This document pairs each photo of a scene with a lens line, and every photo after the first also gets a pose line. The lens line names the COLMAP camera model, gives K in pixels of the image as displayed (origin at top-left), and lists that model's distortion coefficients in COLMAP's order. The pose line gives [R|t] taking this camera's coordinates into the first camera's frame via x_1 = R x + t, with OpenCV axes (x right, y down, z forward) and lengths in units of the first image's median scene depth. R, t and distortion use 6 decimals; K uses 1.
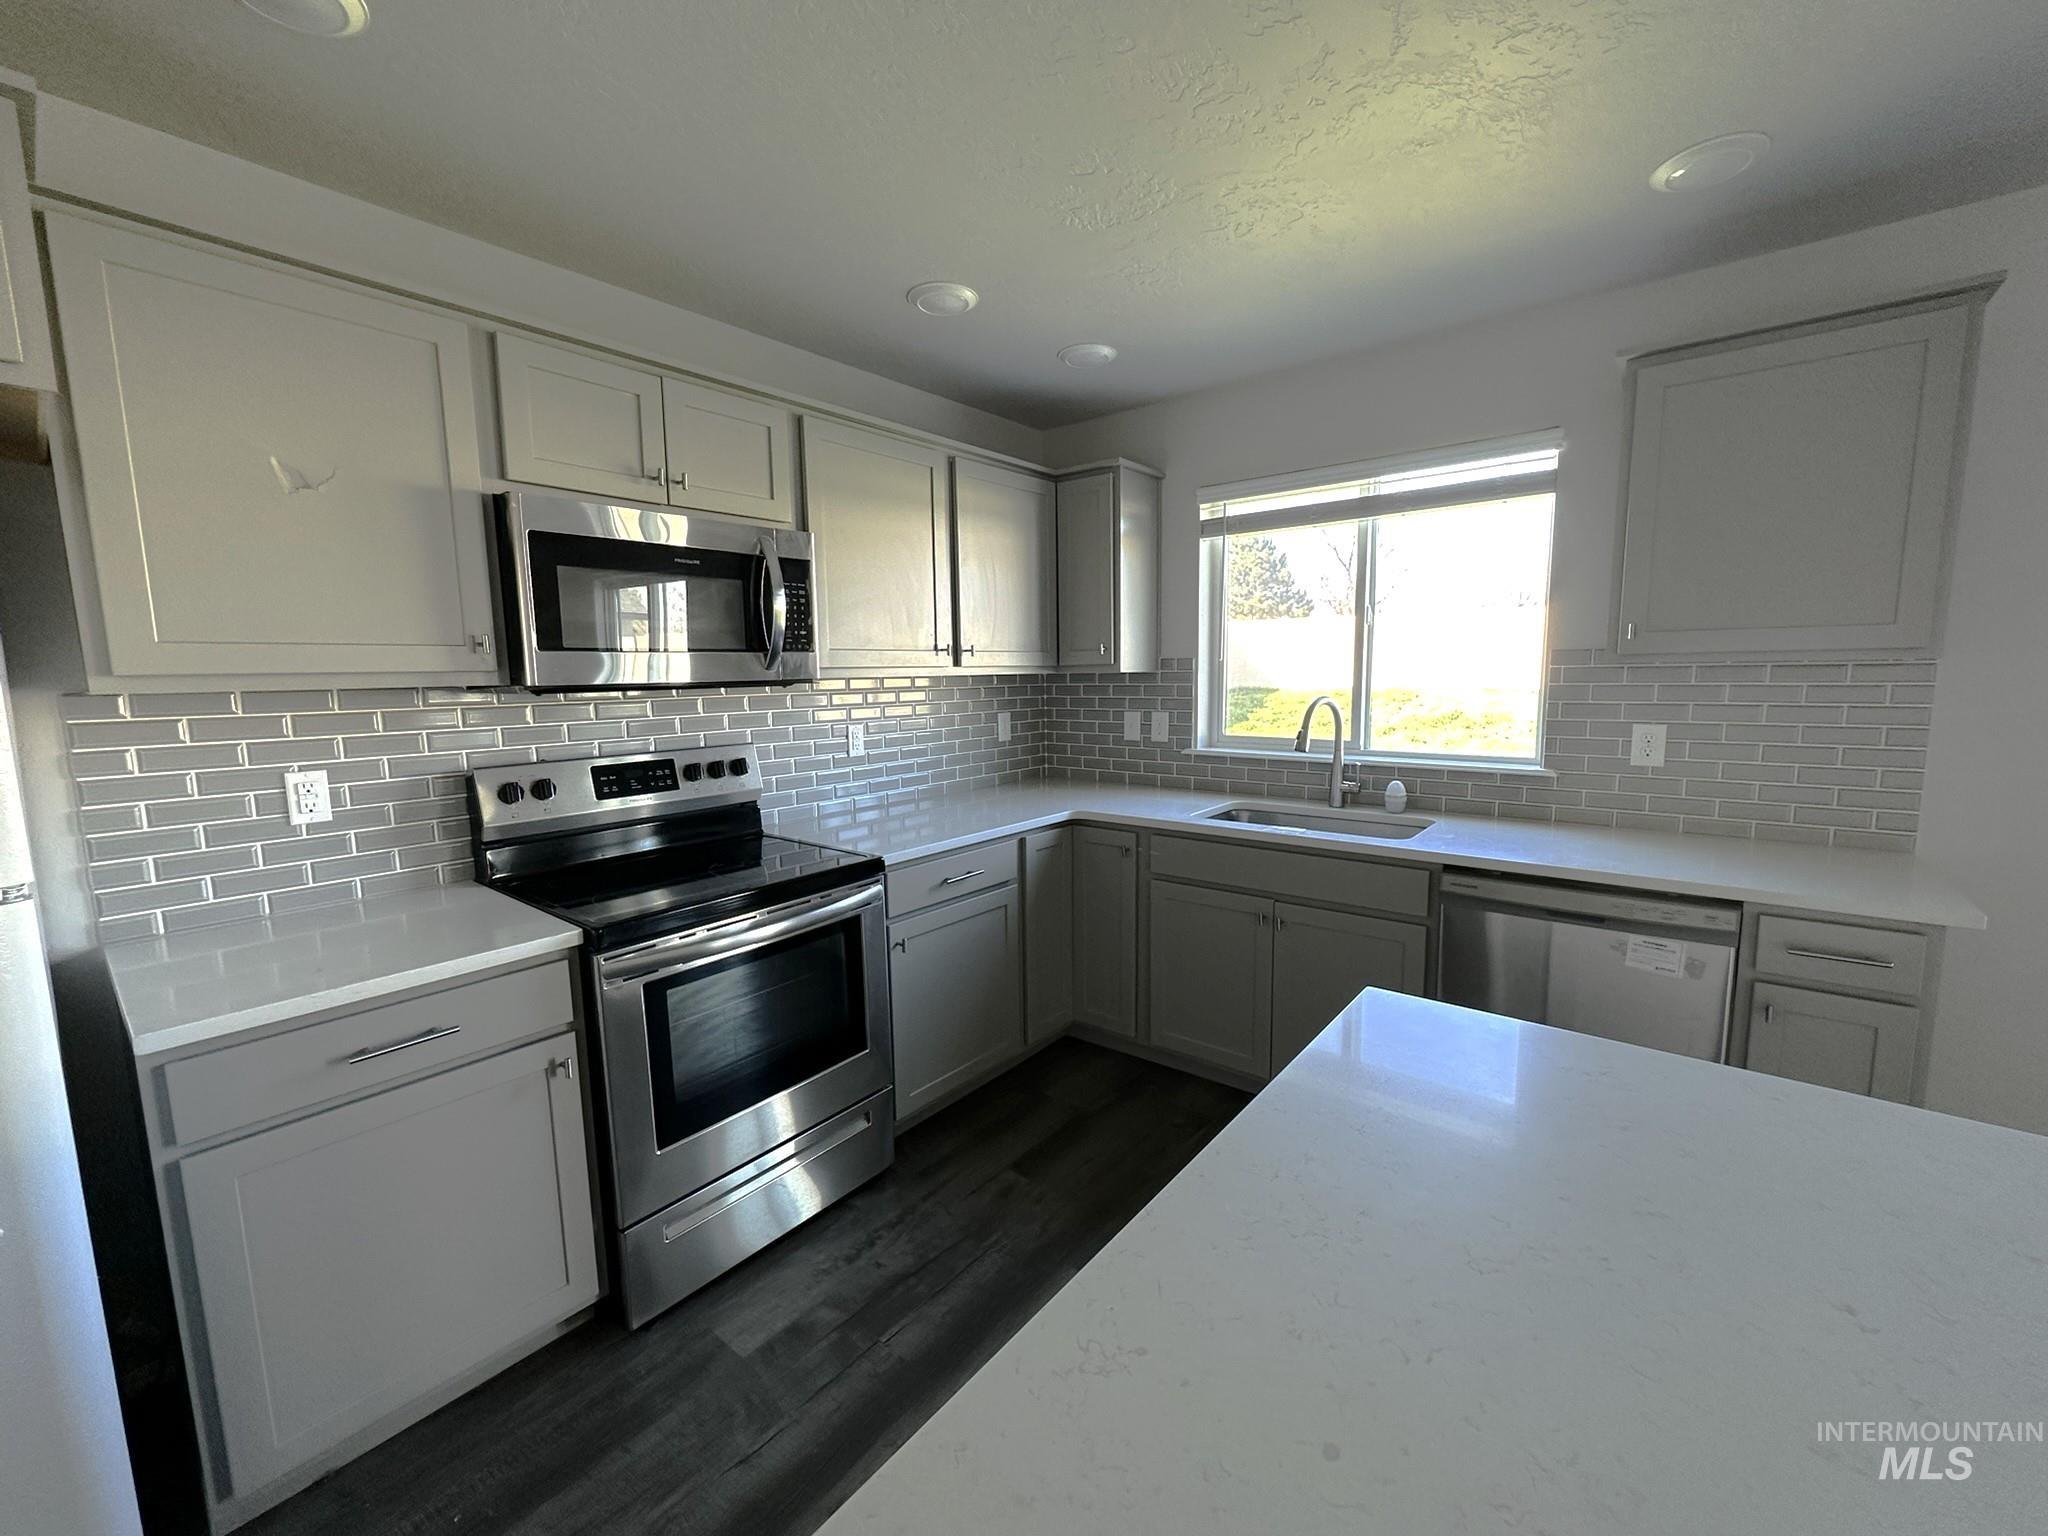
lens RADIAL K [[812.3, 0, 1027.3], [0, 812.3, 772.4], [0, 0, 1]] dist [-0.004612, 0.001244]
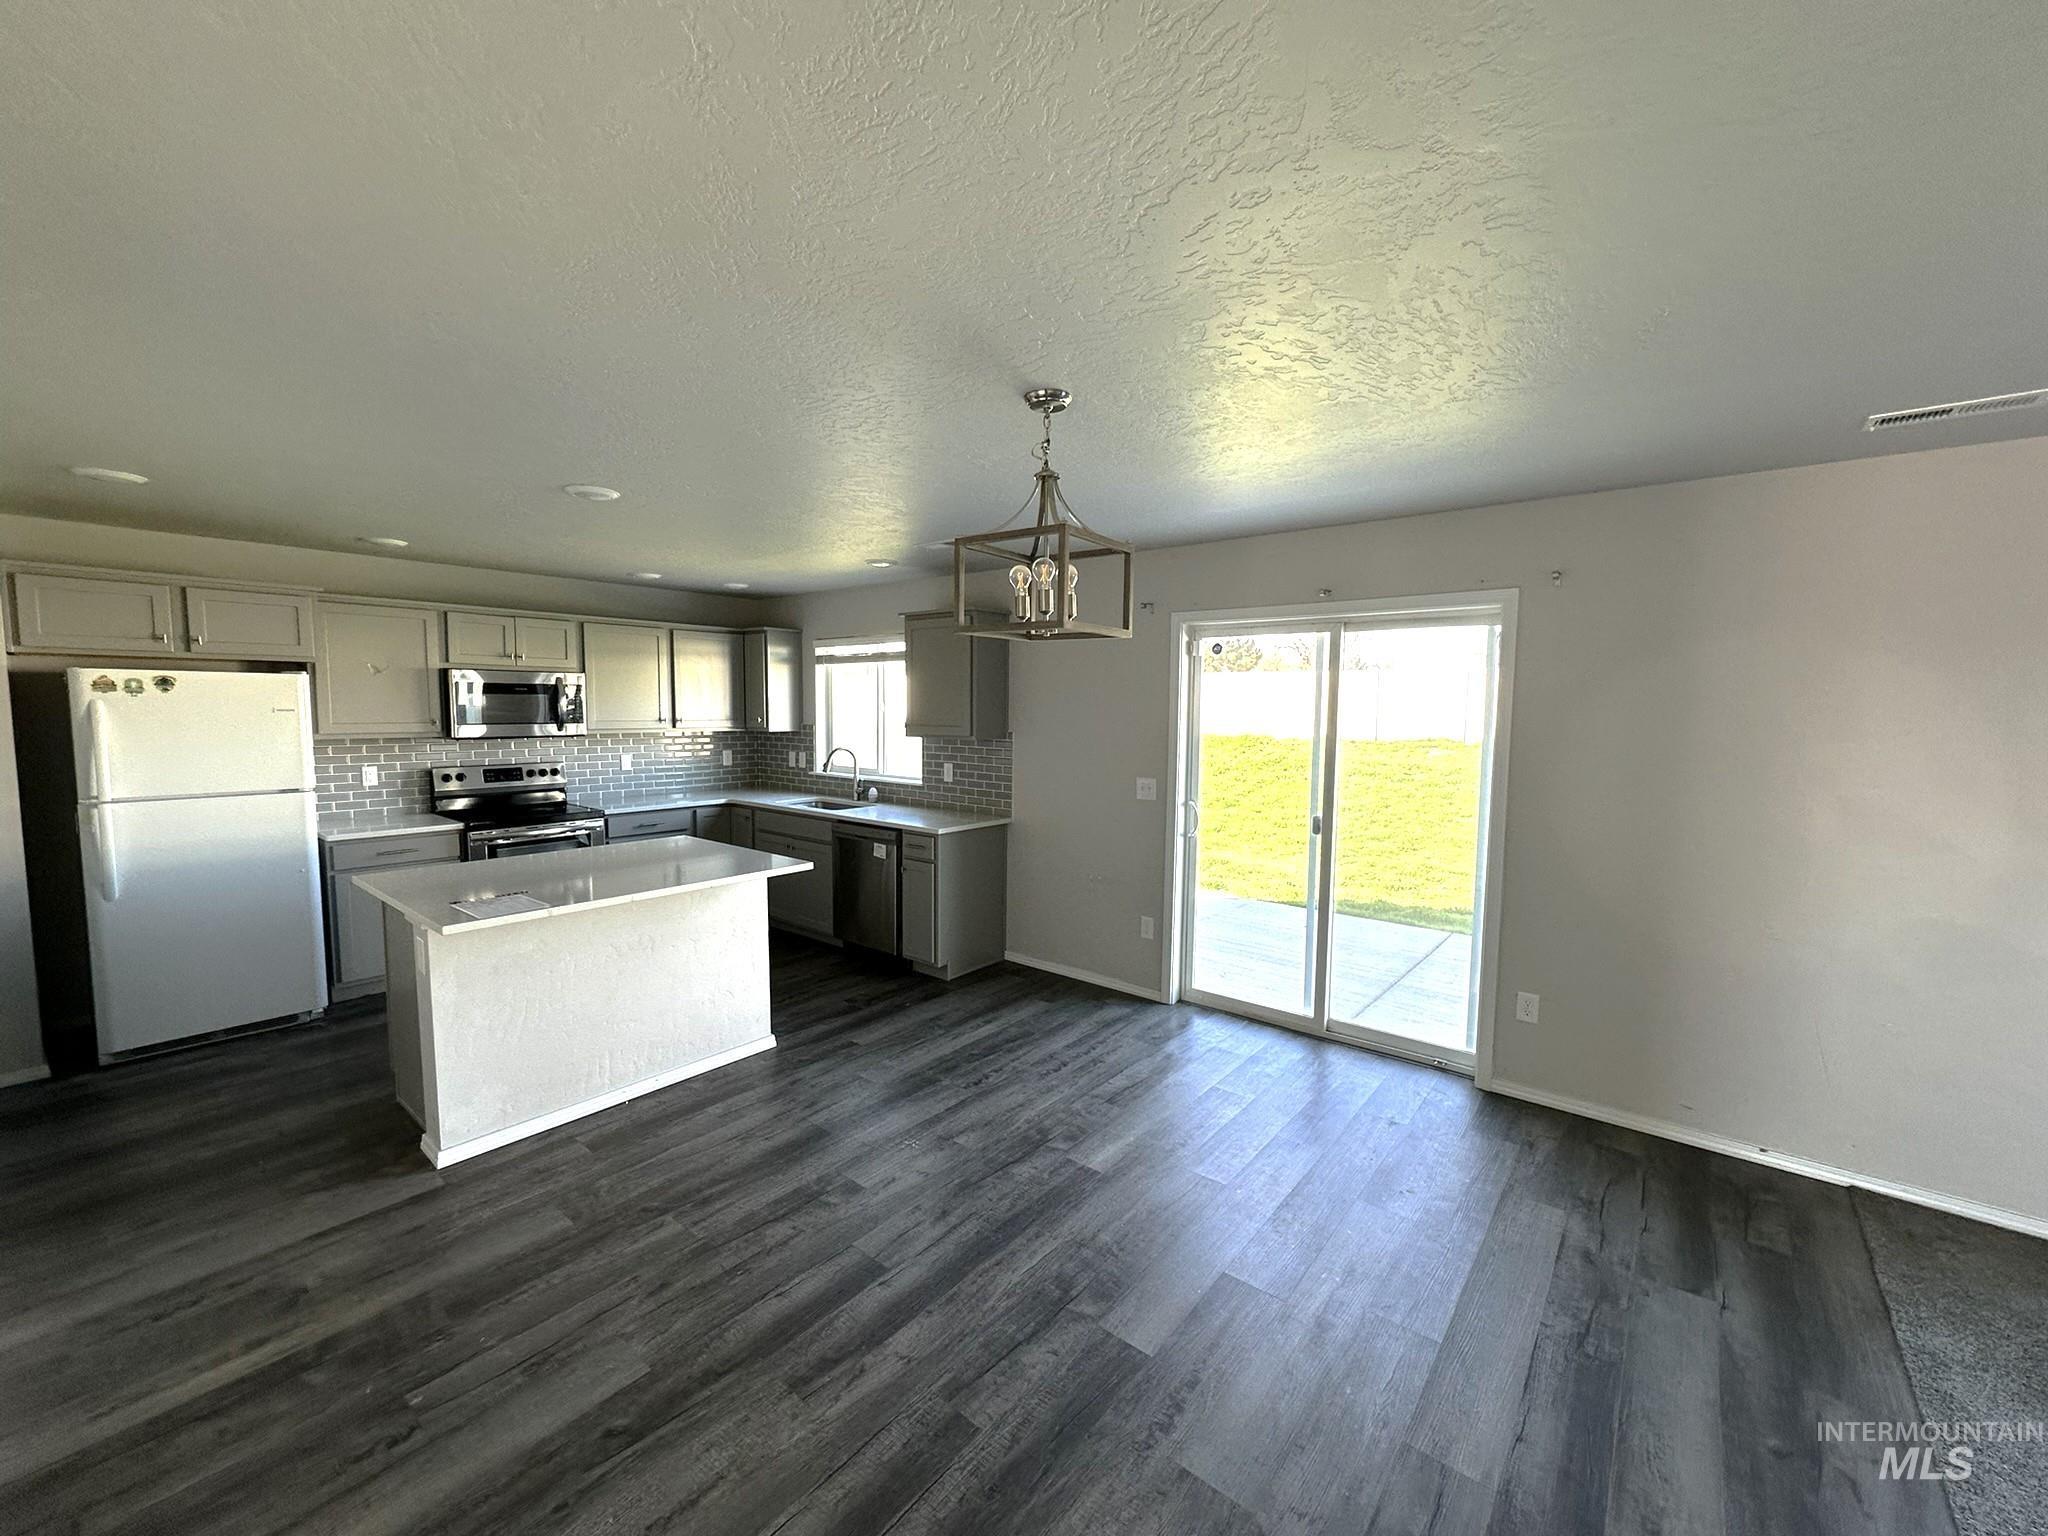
lens RADIAL K [[812.3, 0, 1028.9], [0, 812.3, 772.6], [0, 0, 1]] dist [-0.004612, 0.001244]
pose [[0.999670, 0.025687, -0.000684, 0.899667], [-0.025693, 0.998797, -0.041775, 0.051359], [-0.000389, 0.041779, 0.999127, -1.165899]]
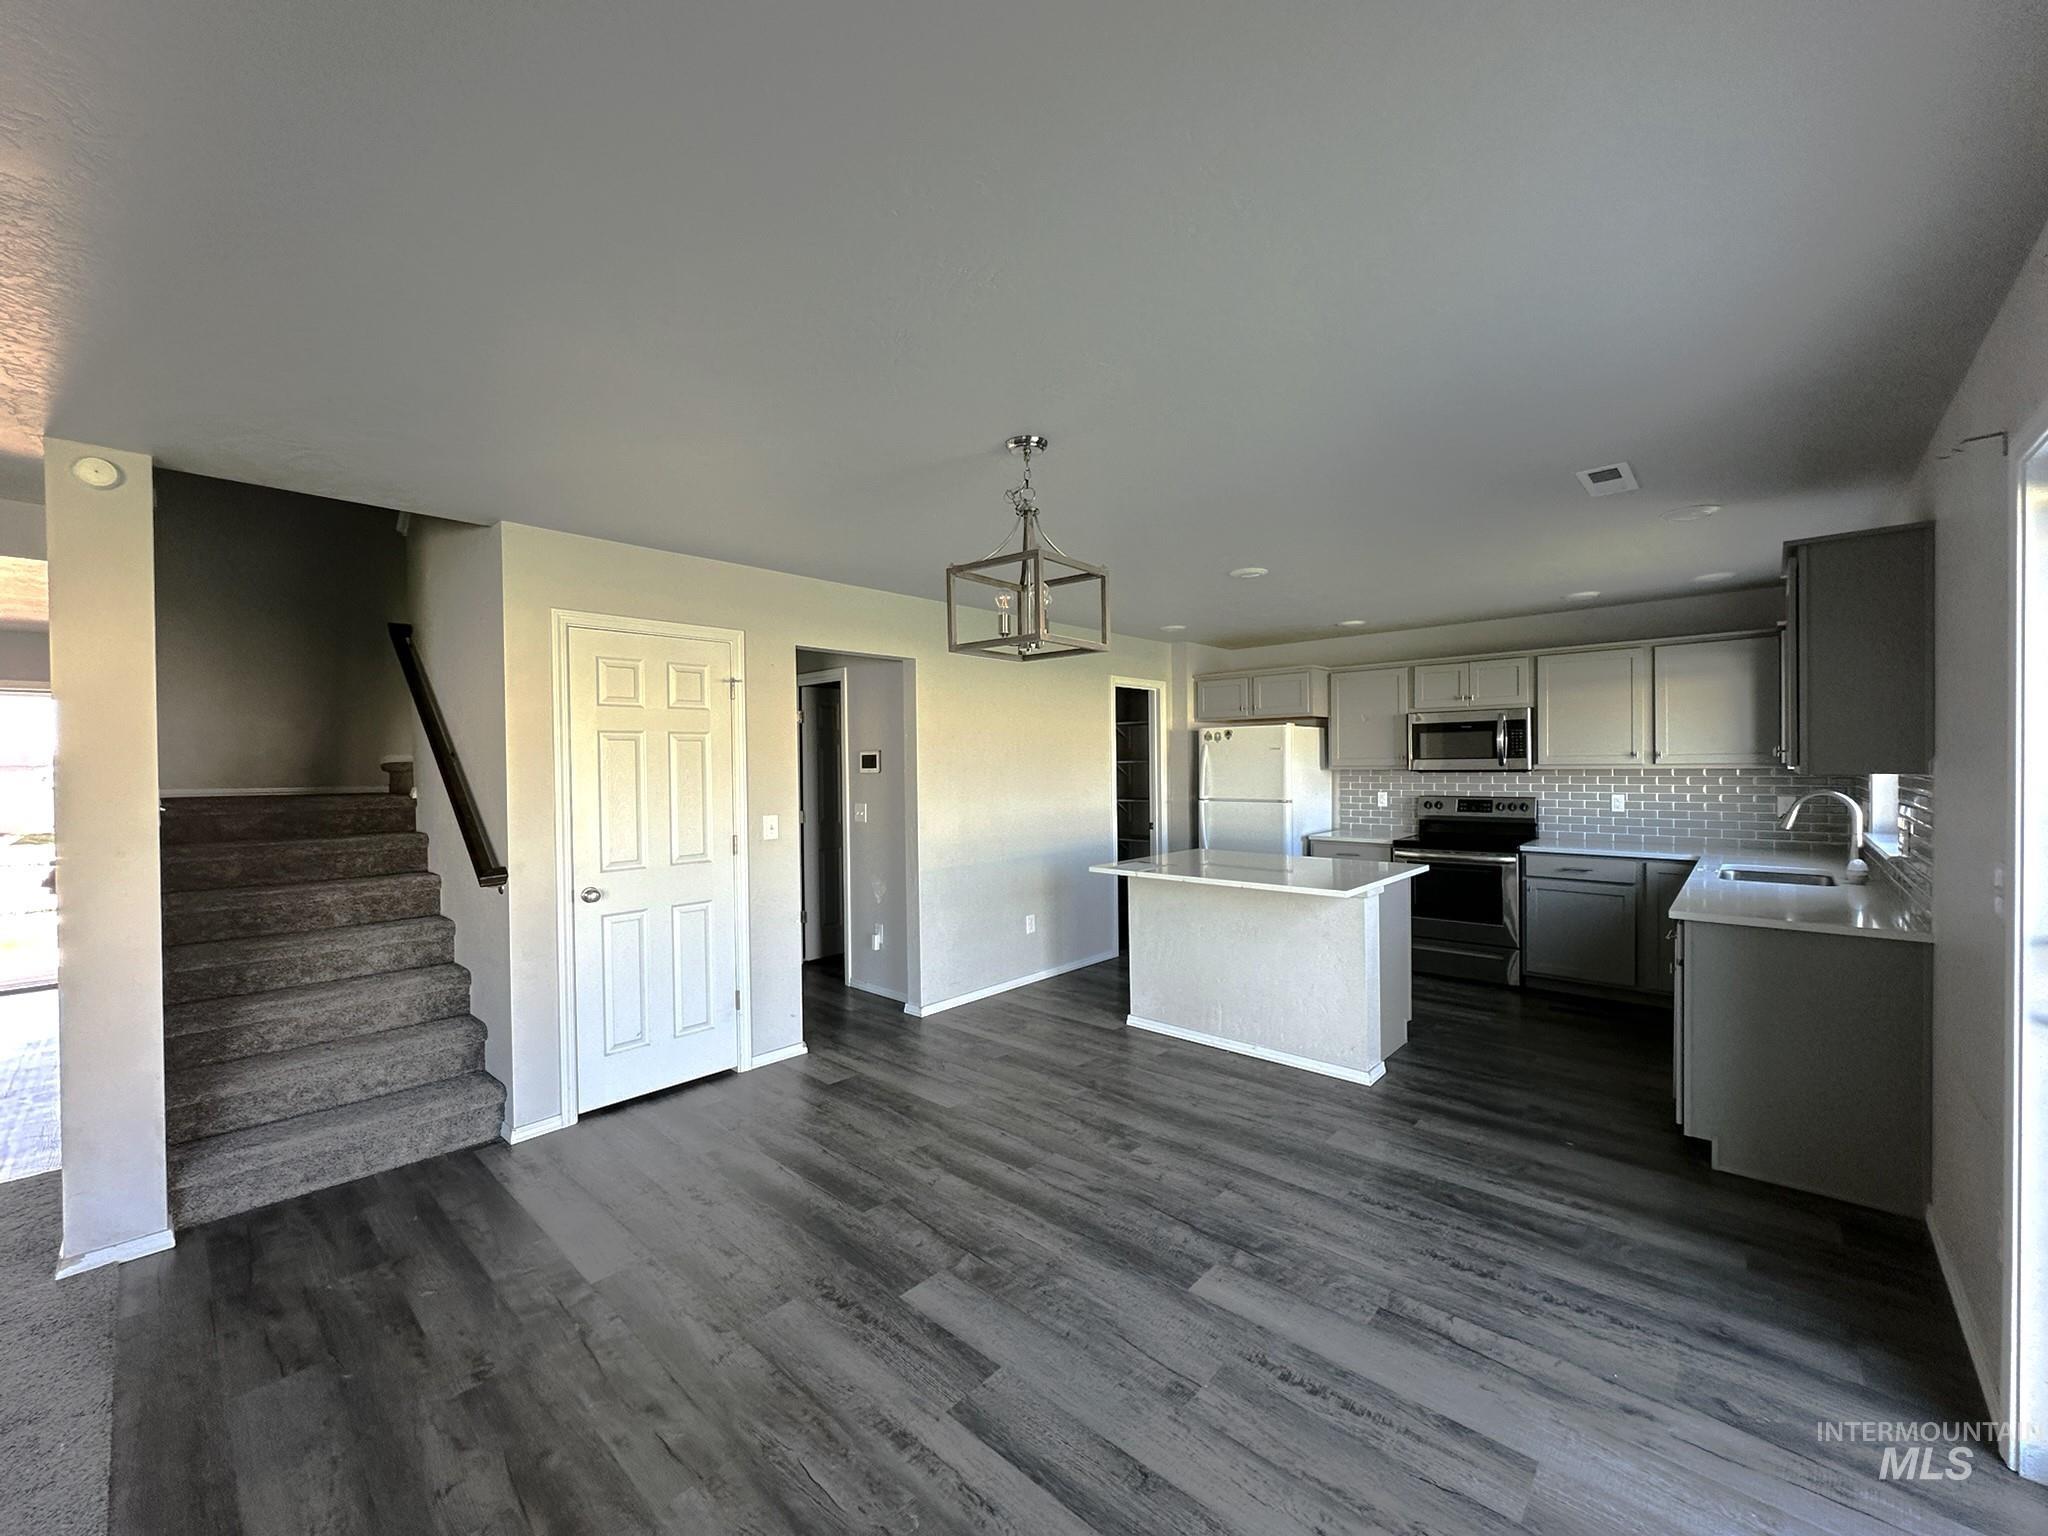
lens RADIAL K [[812.3, 0, 1031.1], [0, 812.3, 770.6], [0, 0, 1]] dist [-0.004612, 0.001244]
pose [[-0.053471, 0.025368, -0.998247, 1.867085], [-0.113406, 0.993055, 0.031310, -0.021541], [0.992109, 0.114881, -0.050222, -0.249544]]
